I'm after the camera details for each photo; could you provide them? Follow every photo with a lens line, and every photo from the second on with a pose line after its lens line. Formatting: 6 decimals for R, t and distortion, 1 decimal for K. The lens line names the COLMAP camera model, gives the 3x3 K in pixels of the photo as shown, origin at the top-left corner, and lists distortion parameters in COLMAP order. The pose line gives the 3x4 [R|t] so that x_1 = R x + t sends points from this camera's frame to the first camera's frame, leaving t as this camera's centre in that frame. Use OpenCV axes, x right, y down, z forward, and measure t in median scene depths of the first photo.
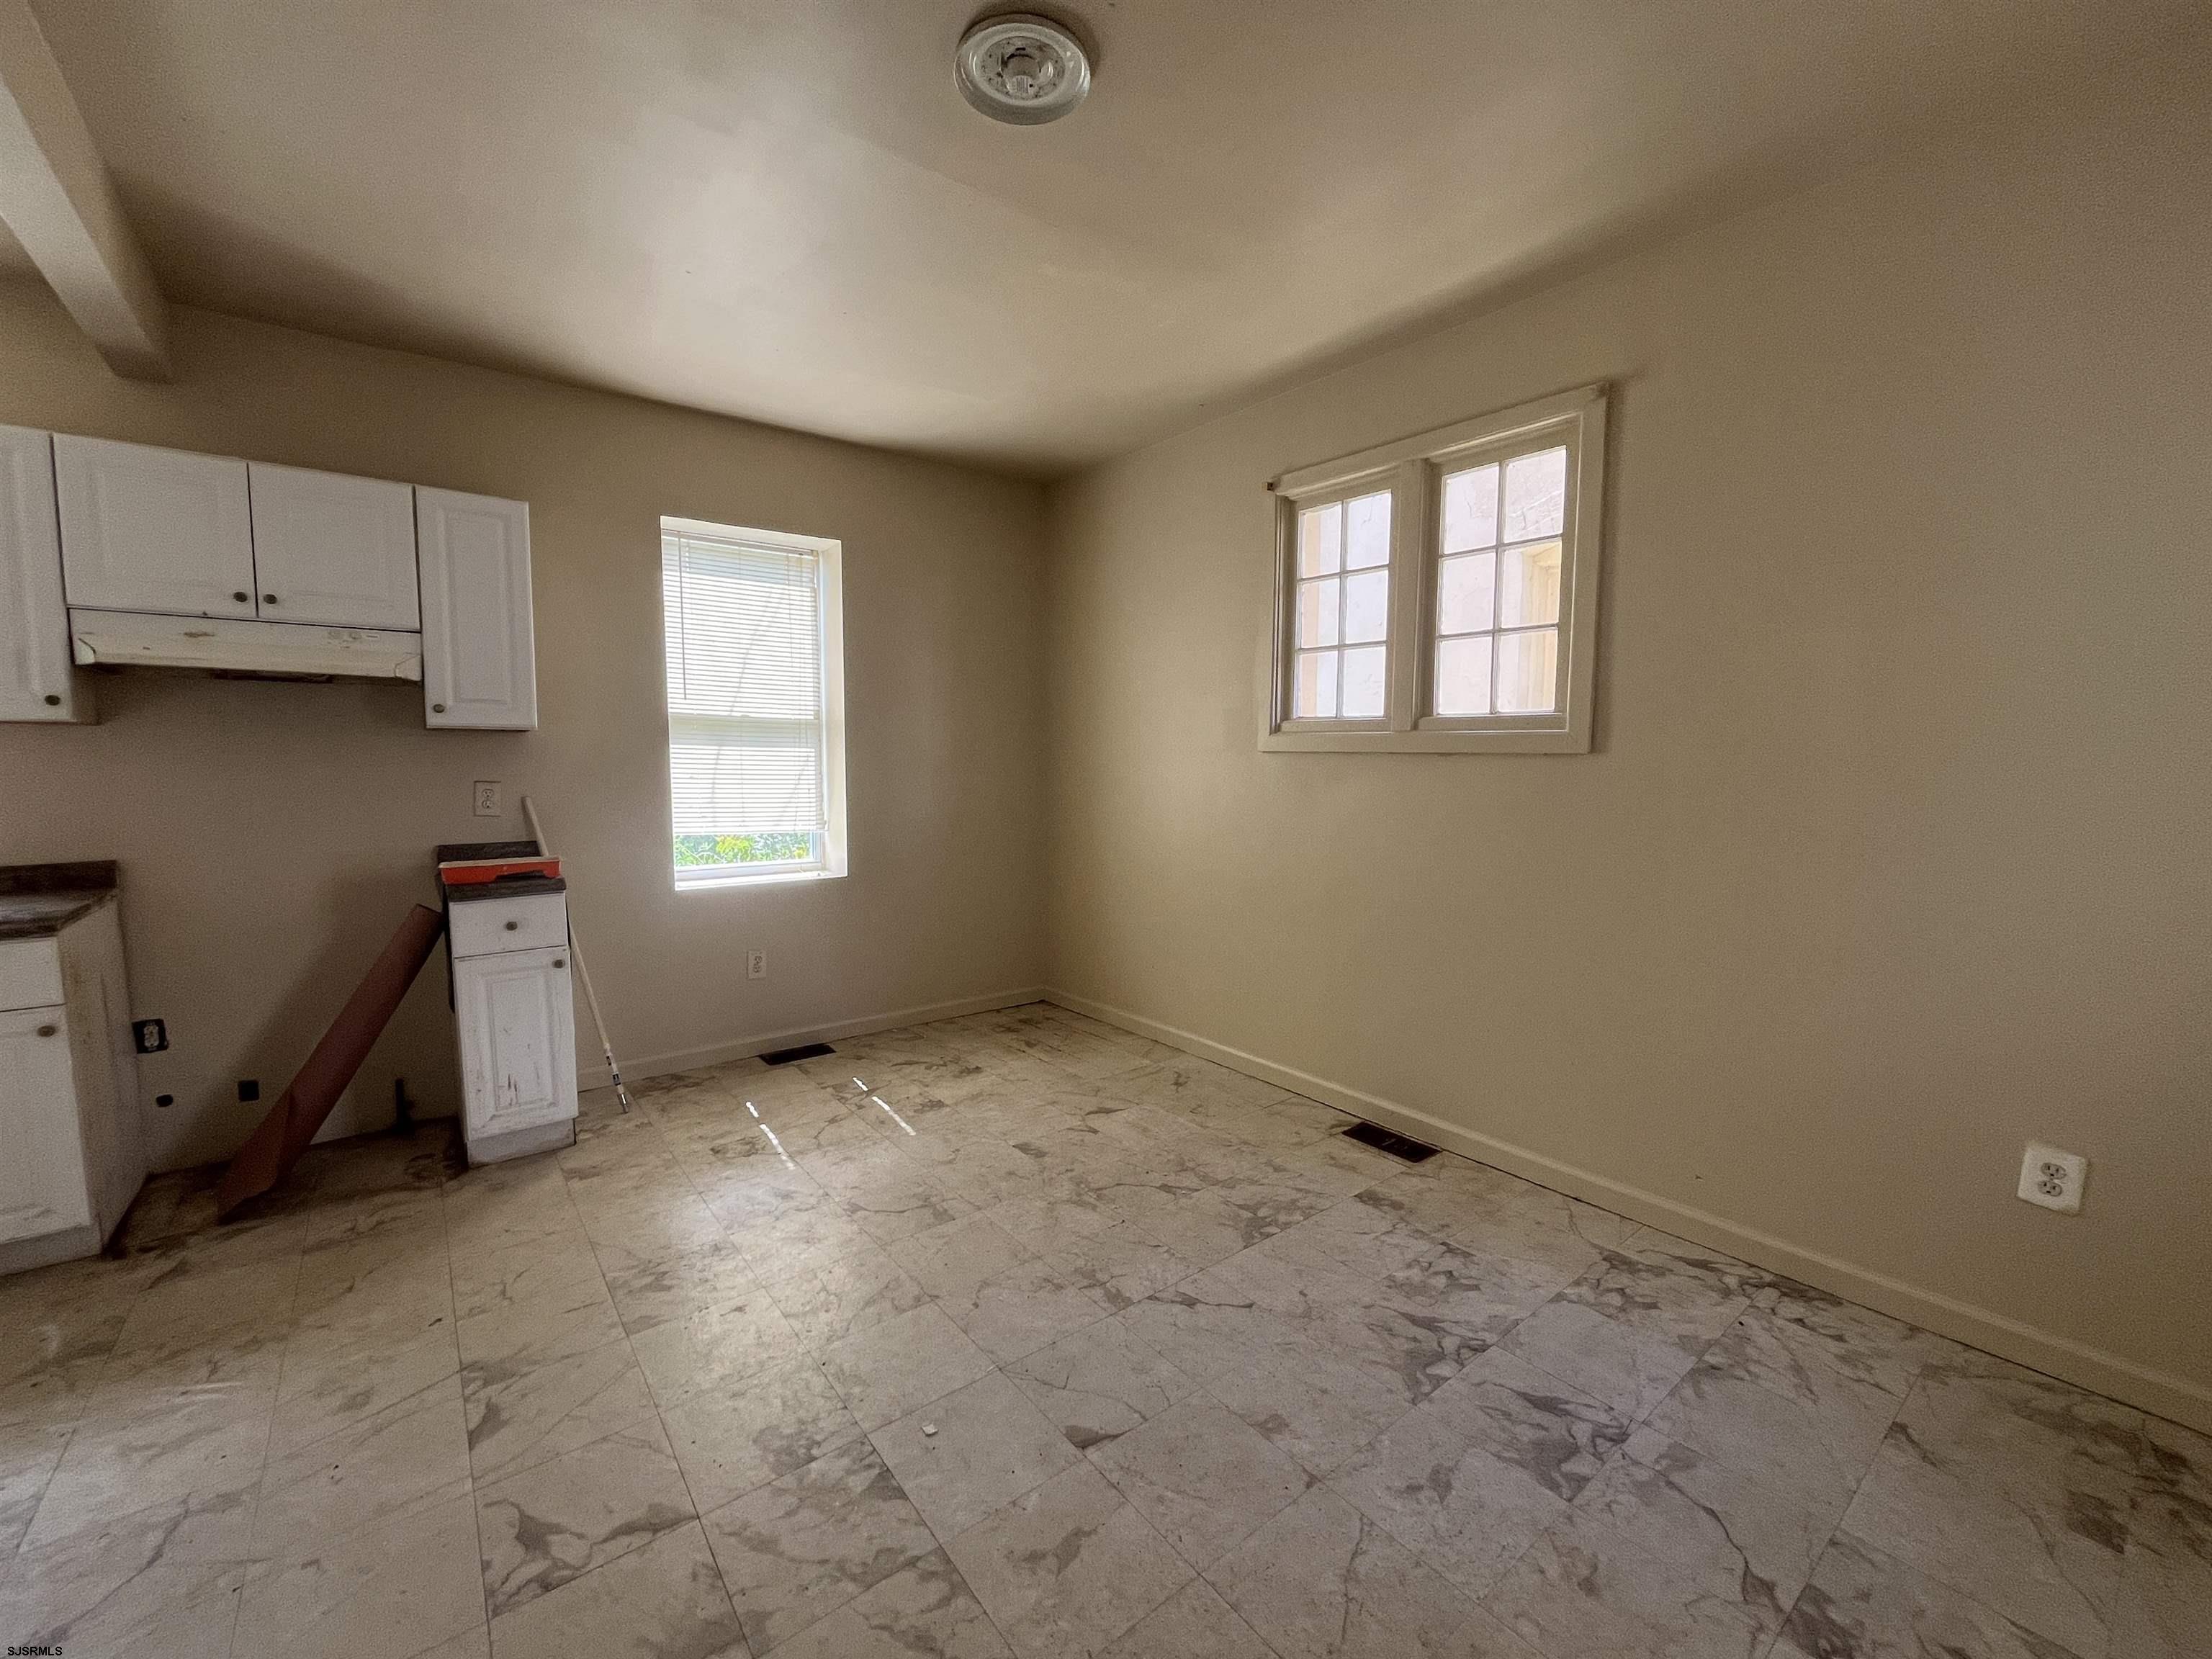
lens RADIAL K [[892.1, 0, 1101.6], [0, 892.1, 831.2], [0, 0, 1]] dist [-0.003265, -0.000300]
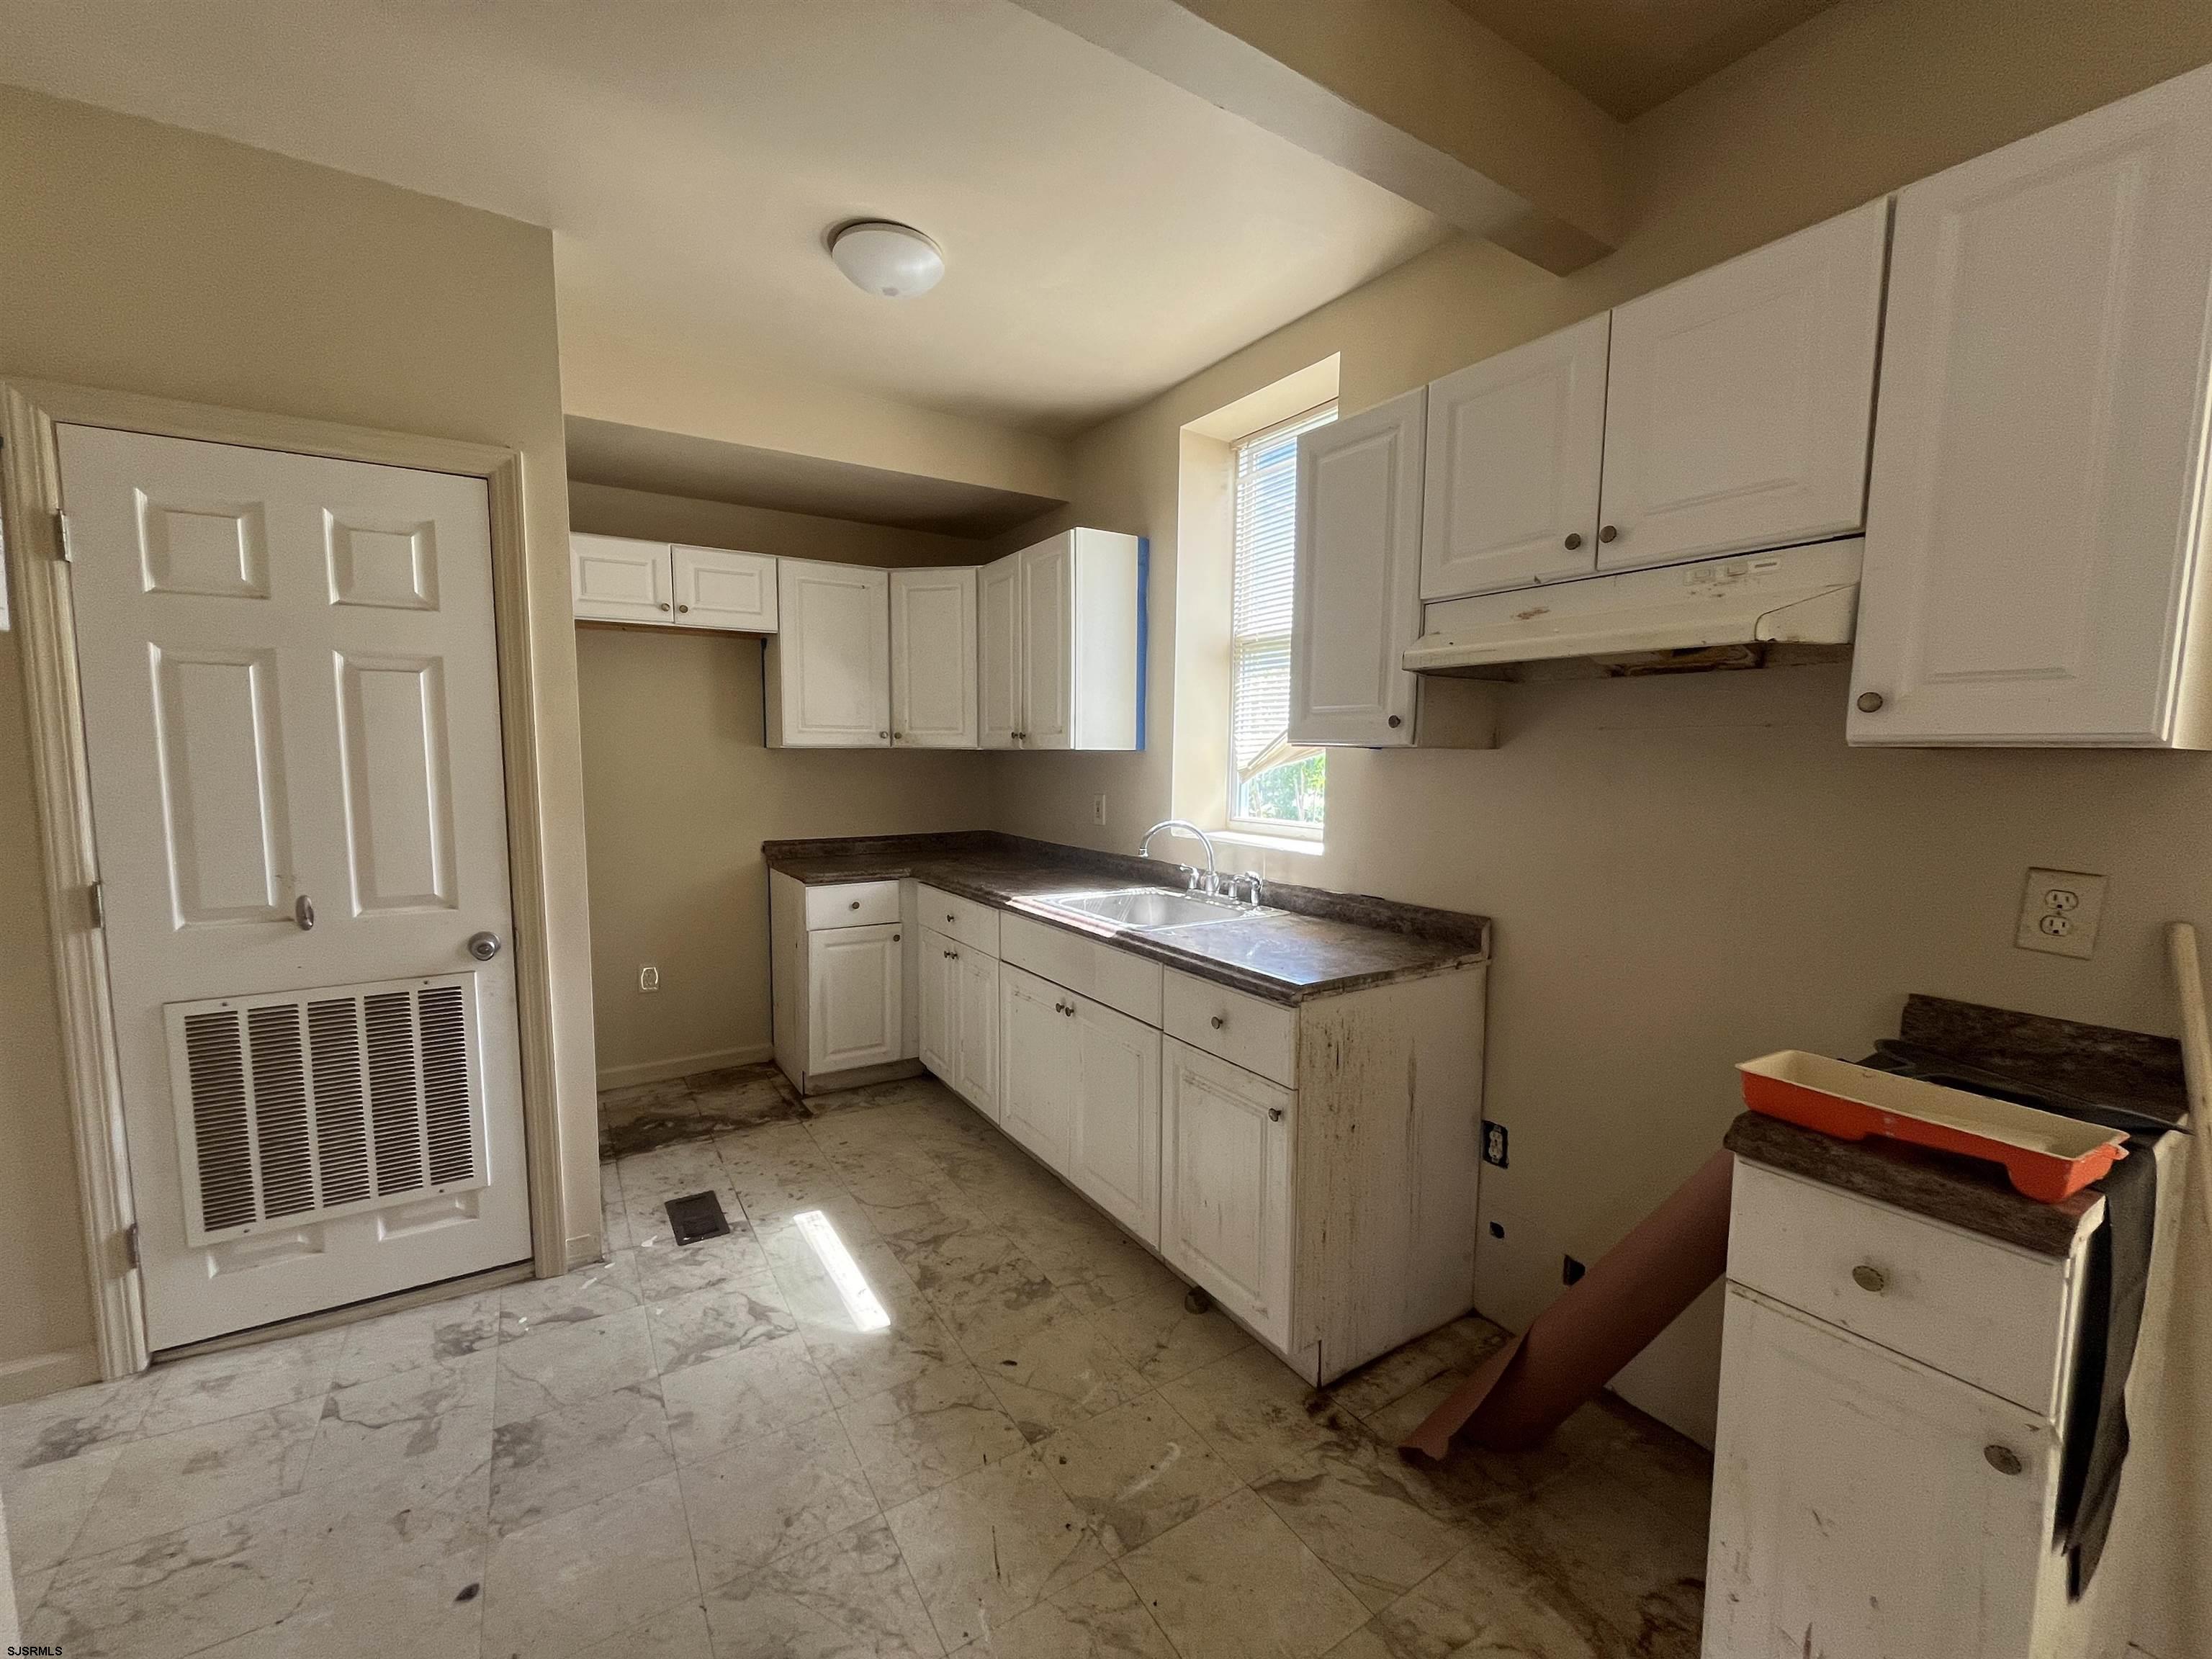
lens RADIAL K [[892.1, 0, 1099.7], [0, 892.1, 834.9], [0, 0, 1]] dist [-0.003265, -0.000300]
pose [[-0.110945, 0.087734, -0.989946, -0.278613], [-0.091050, 0.991009, 0.098033, -0.085821], [0.989647, 0.101011, -0.101959, 0.710414]]
